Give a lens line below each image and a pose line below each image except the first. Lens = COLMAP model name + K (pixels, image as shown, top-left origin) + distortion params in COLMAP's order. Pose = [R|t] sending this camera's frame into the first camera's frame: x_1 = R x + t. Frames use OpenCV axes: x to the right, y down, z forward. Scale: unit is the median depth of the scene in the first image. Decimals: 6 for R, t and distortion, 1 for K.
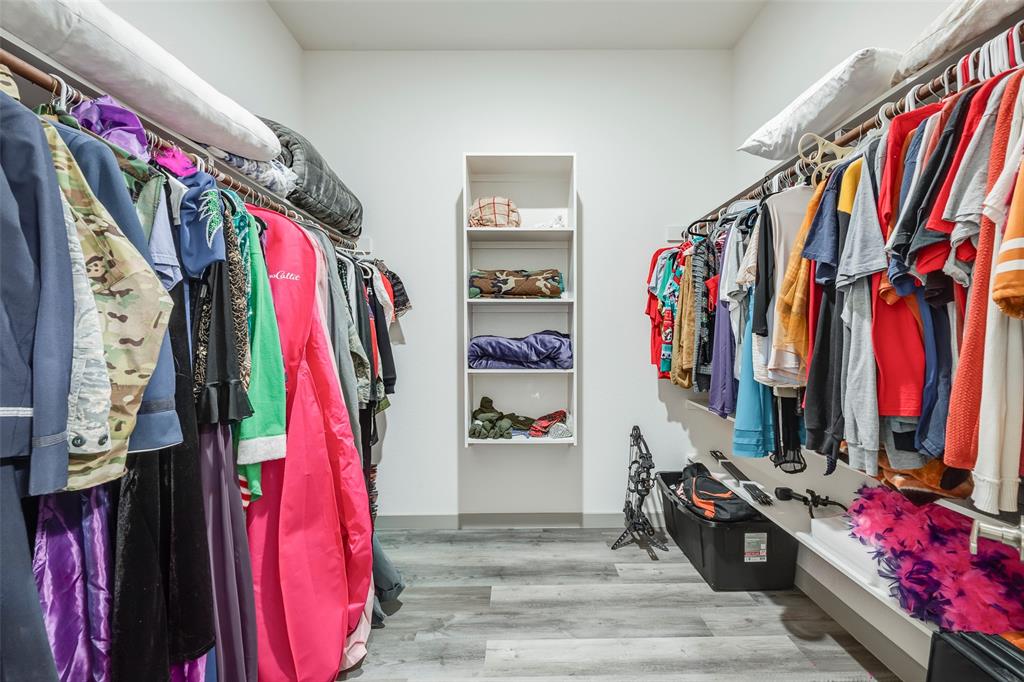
lens RADIAL K [[406.1, 0, 513.8], [0, 406.1, 337.7], [0, 0, 1]] dist [-0.002450, -0.000232]
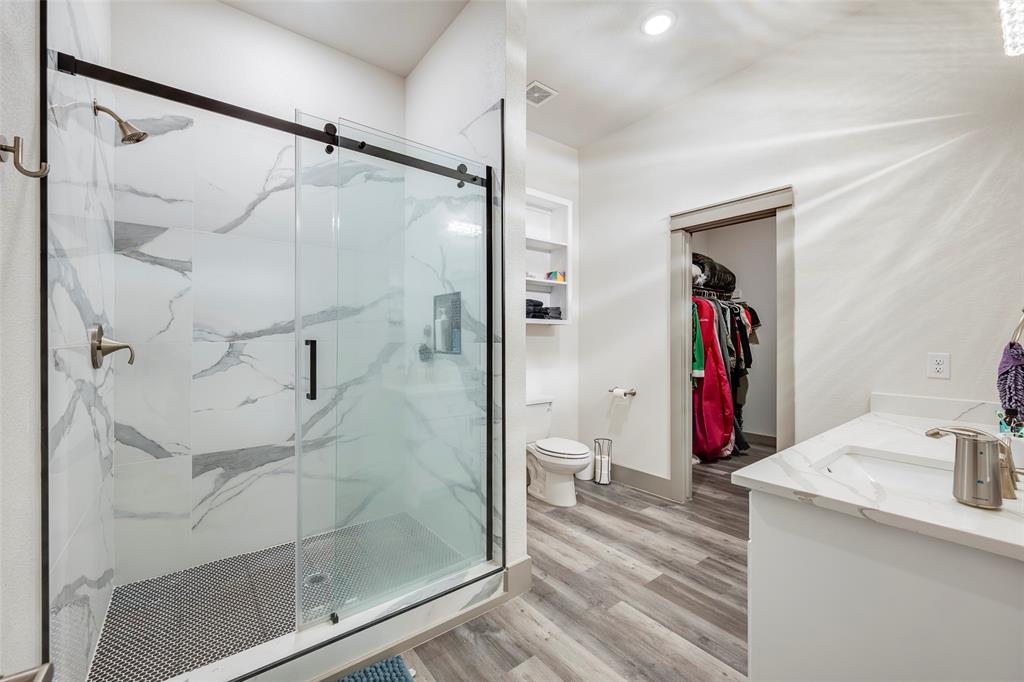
lens RADIAL K [[406.1, 0, 511.7], [0, 406.1, 341.5], [0, 0, 1]] dist [-0.002450, -0.000232]
pose [[0.625375, 0.004970, -0.780309, 0.673137], [-0.010152, 0.999947, -0.001768, 0.024615], [0.780258, 0.009027, 0.625392, -1.495996]]
